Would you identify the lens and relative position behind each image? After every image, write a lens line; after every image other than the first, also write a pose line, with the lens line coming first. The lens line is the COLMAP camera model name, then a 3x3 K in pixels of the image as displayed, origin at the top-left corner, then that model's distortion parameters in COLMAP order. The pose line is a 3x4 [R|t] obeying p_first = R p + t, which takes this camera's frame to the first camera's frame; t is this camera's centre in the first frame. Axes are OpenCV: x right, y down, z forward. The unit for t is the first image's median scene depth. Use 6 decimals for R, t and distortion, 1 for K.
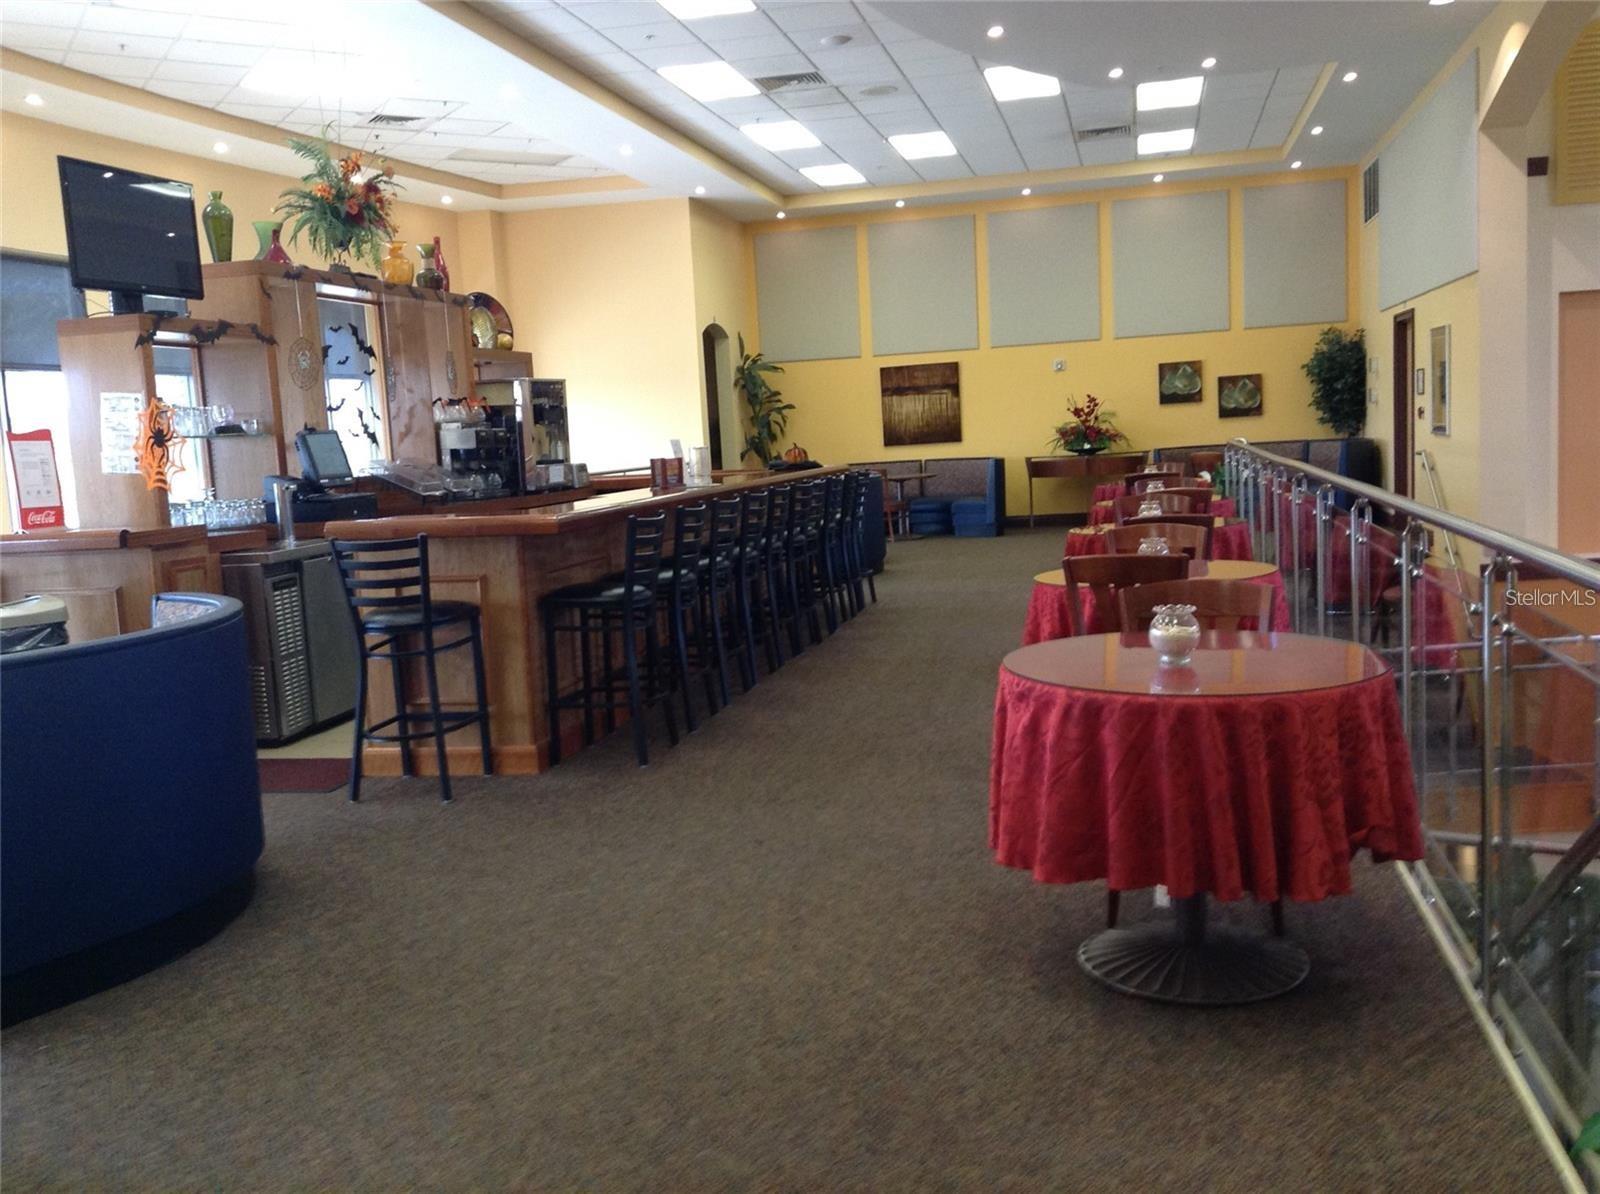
lens RADIAL K [[1488.3, 0, 790.0], [0, 1488.3, 600.5], [0, 0, 1]] dist [0.203172, -0.503433]
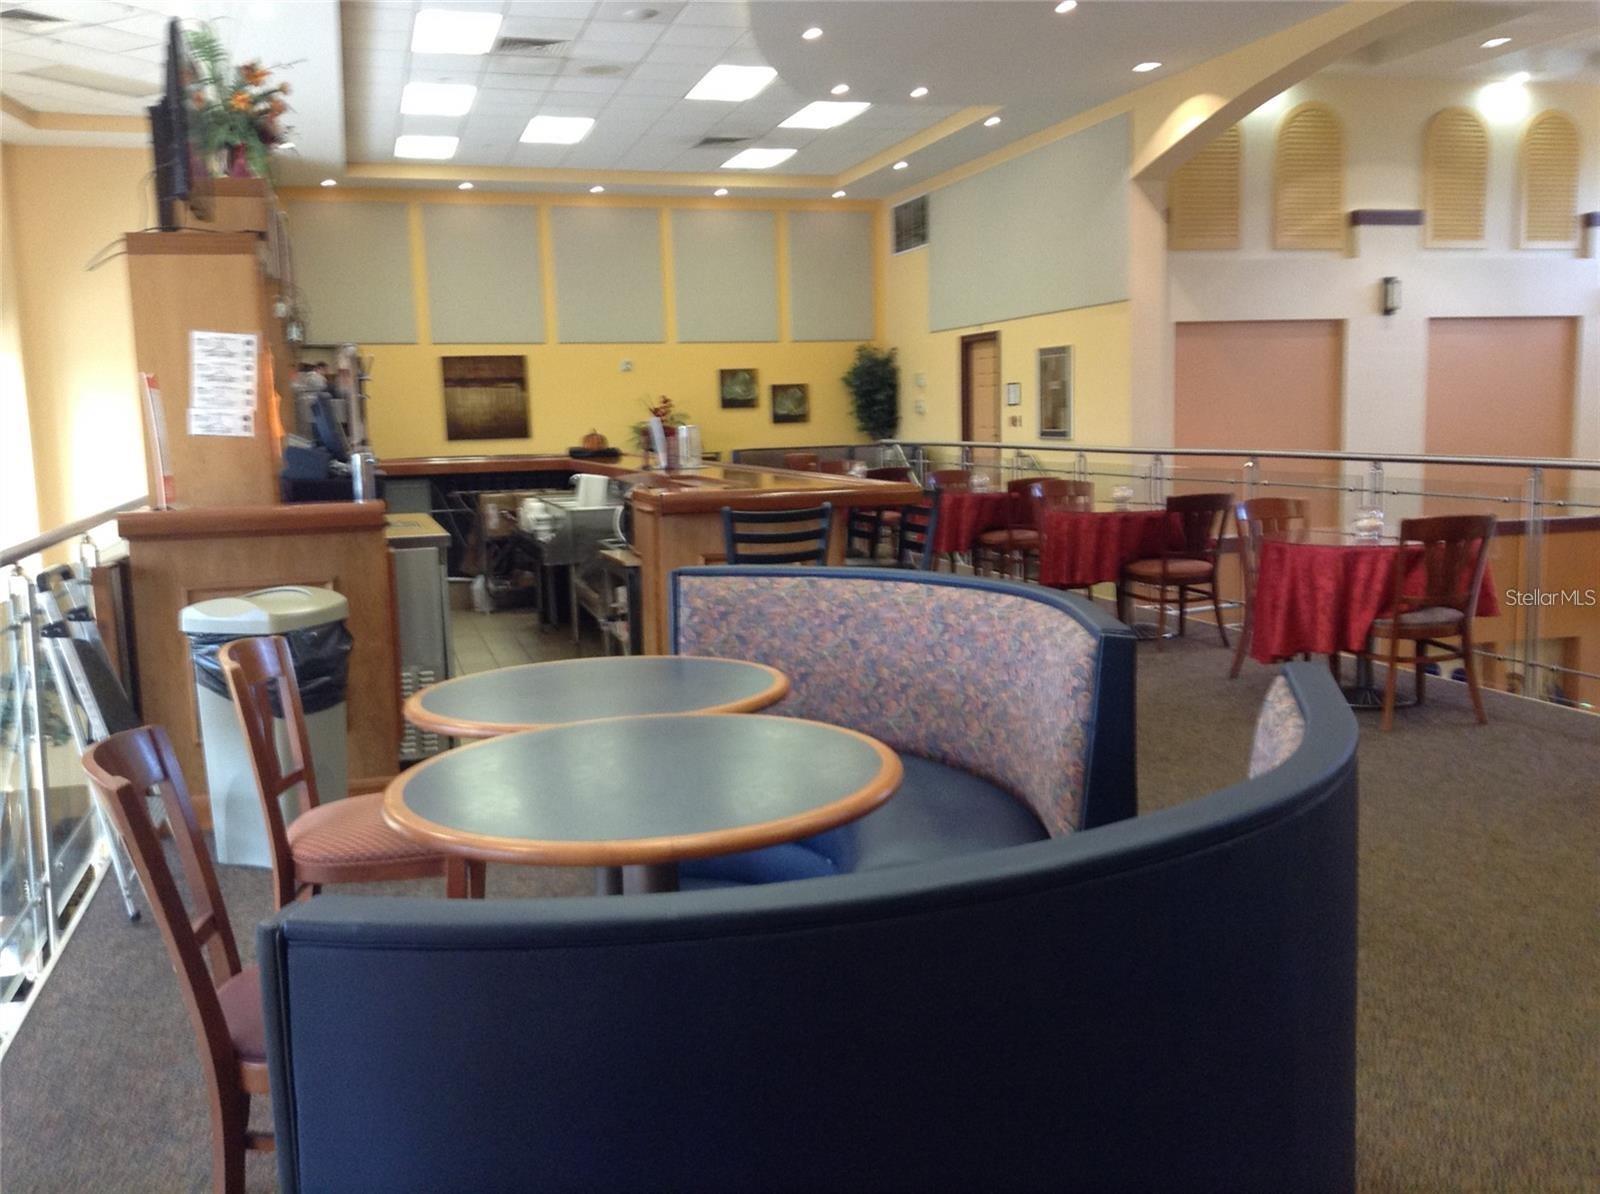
lens RADIAL K [[1507.4, 0, 800.0], [0, 1507.4, 597.0], [0, 0, 1]] dist [0.143378, -0.255036]
pose [[0.866983, -0.027747, 0.497564, -0.235259], [0.033094, 0.999450, -0.001930, 0.004723], [-0.497237, 0.018140, 0.867425, 0.065841]]
